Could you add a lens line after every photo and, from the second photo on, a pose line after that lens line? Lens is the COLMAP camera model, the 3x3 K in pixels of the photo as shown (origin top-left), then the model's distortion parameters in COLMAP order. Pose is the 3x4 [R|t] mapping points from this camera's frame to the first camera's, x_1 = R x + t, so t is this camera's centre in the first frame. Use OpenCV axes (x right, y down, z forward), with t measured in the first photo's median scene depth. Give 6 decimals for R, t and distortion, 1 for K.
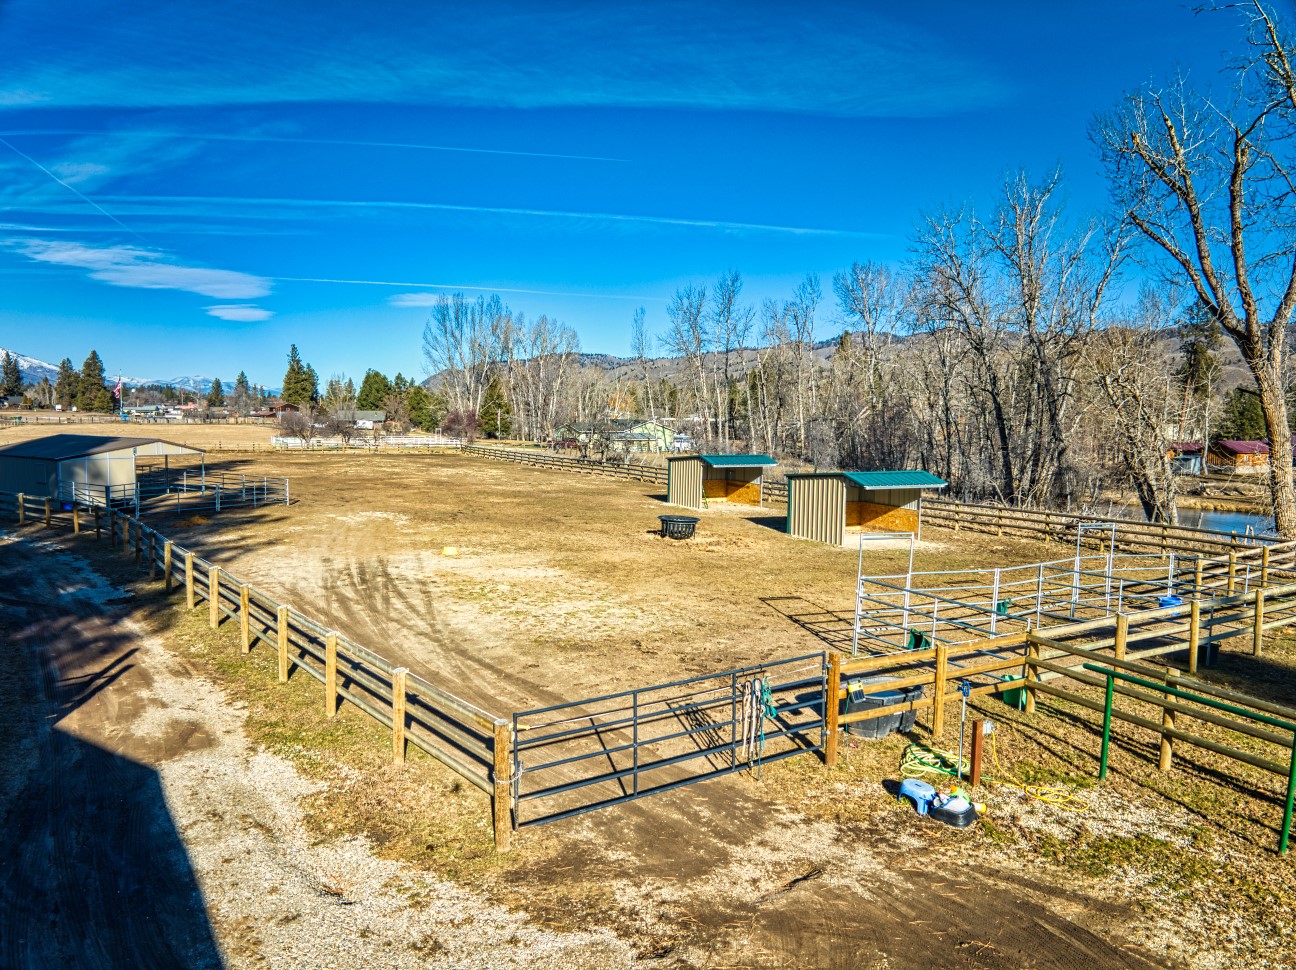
lens RADIAL K [[924.5, 0, 640.2], [0, 924.5, 485.0], [0, 0, 1]] dist [-0.048568, -0.013025]
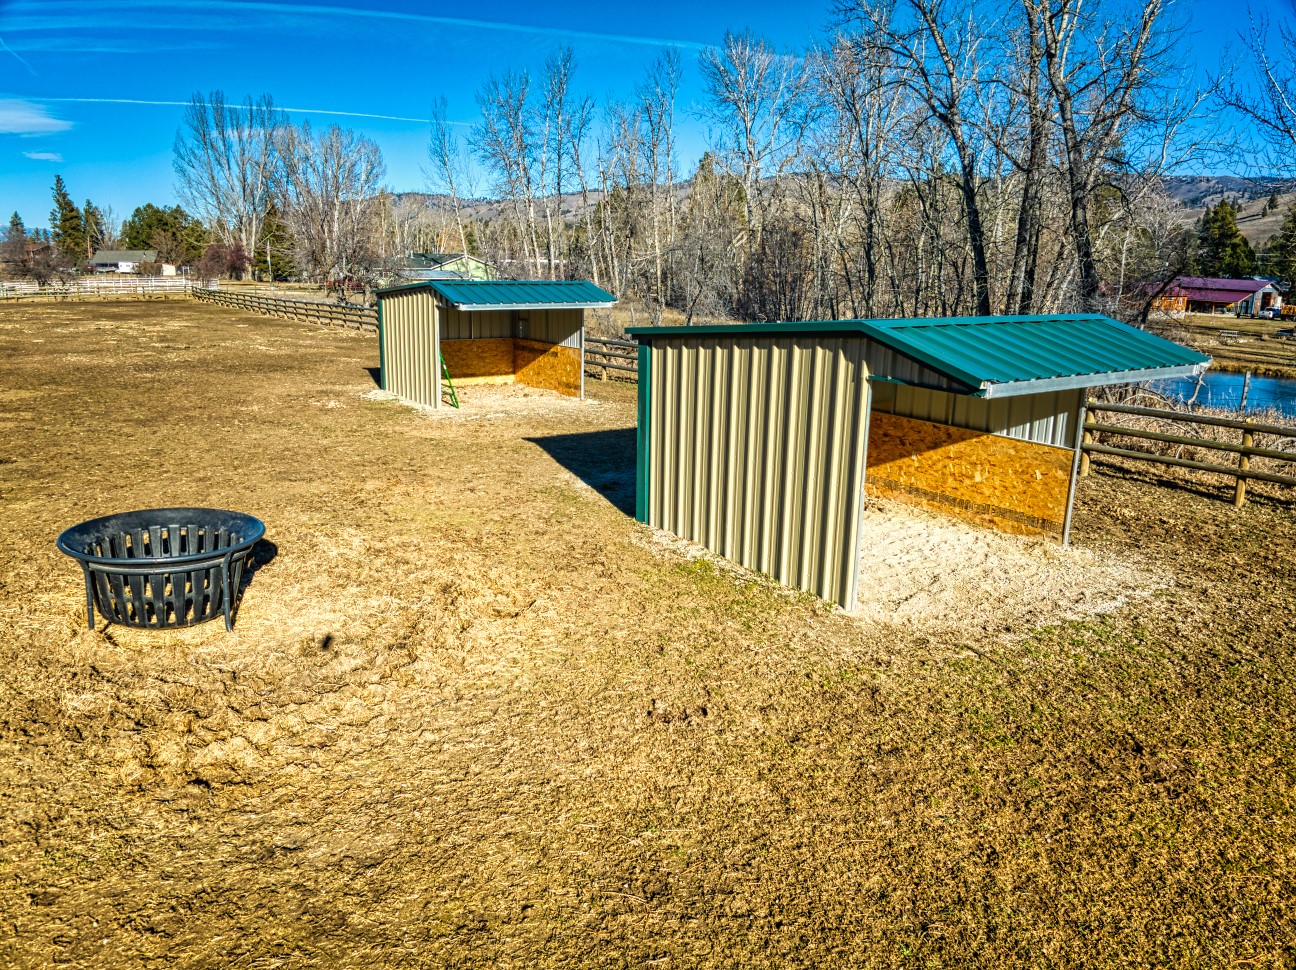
lens RADIAL K [[924.5, 0, 653.7], [0, 924.5, 493.4], [0, 0, 1]] dist [-0.048568, -0.013025]
pose [[0.985174, -0.039583, 0.166928, 0.039994], [0.010452, 0.985059, 0.171897, -0.003662], [-0.171238, -0.167604, 0.970869, 0.247388]]
